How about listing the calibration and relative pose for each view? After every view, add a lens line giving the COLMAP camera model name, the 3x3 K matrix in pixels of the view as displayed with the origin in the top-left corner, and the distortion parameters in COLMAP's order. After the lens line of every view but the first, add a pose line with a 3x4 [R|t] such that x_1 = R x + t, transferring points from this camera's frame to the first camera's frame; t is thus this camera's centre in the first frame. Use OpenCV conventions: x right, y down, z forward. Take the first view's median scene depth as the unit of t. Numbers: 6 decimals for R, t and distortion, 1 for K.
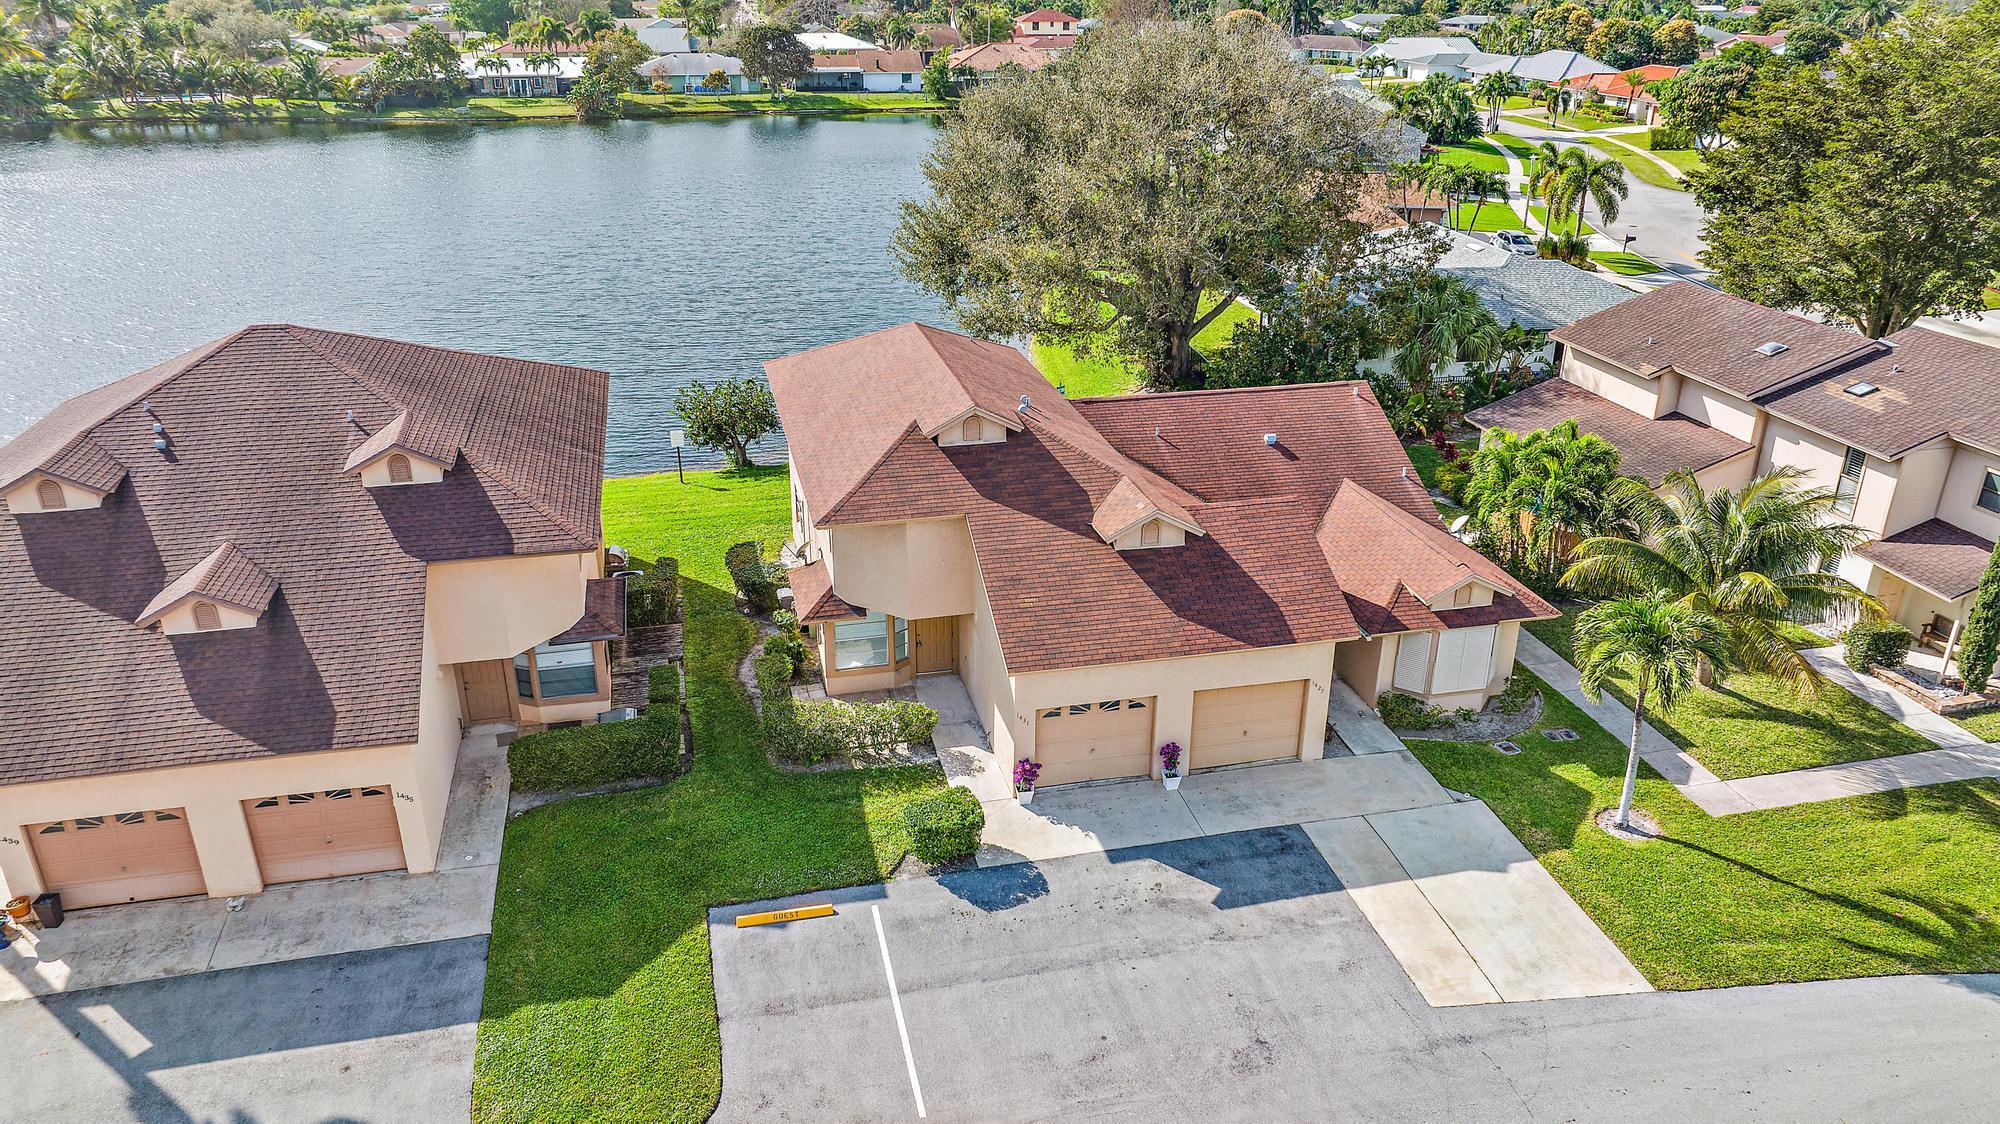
lens RADIAL K [[1404.7, 0, 1000.0], [0, 1404.7, 562.0], [0, 0, 1]] dist [-0.069315, 0.082457]
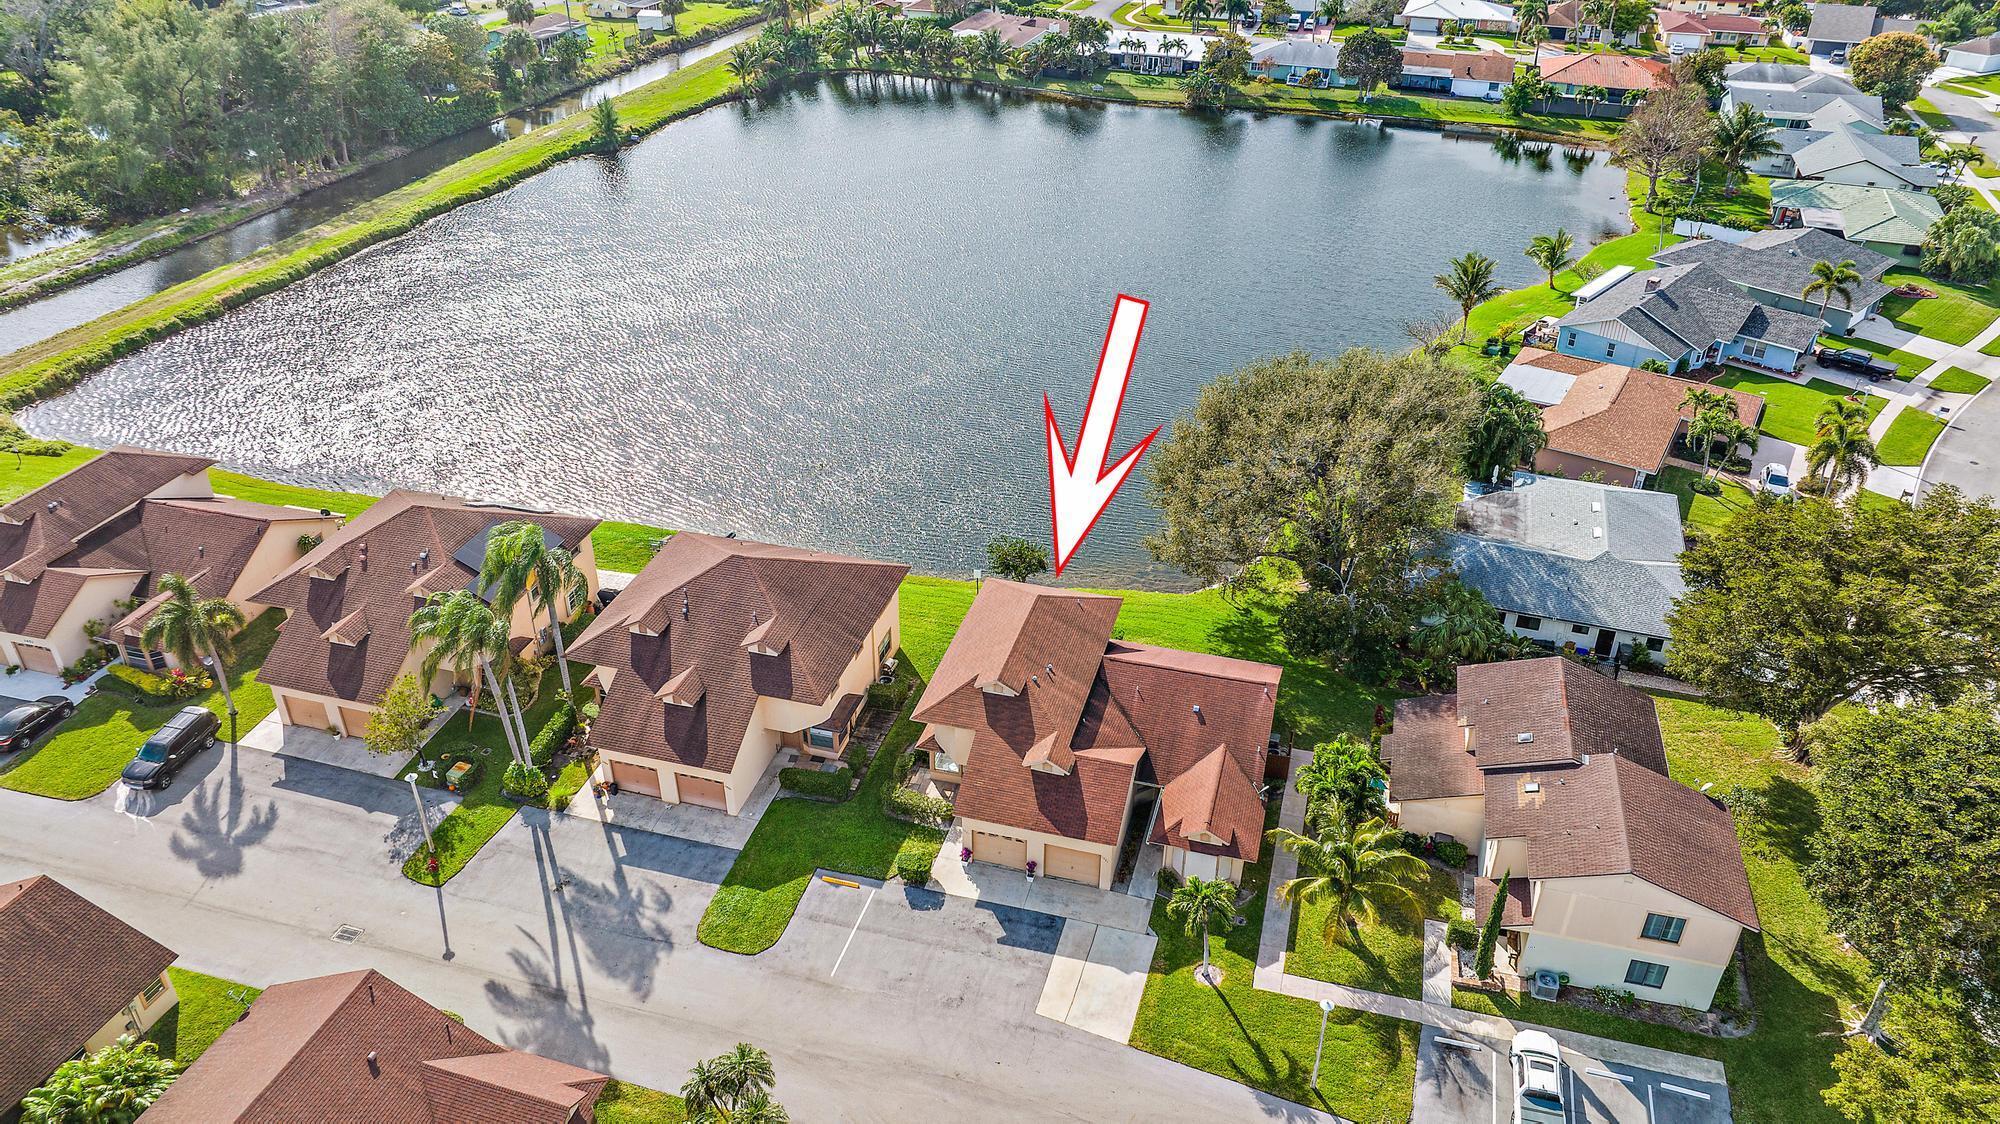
lens RADIAL K [[1404.7, 0, 1000.0], [0, 1404.7, 562.0], [0, 0, 1]] dist [-0.069315, 0.082457]
pose [[0.873649, 0.250282, -0.417249, 0.891075], [-0.192081, 0.965313, 0.176848, -0.712839], [0.447038, -0.074357, 0.891419, -0.948188]]
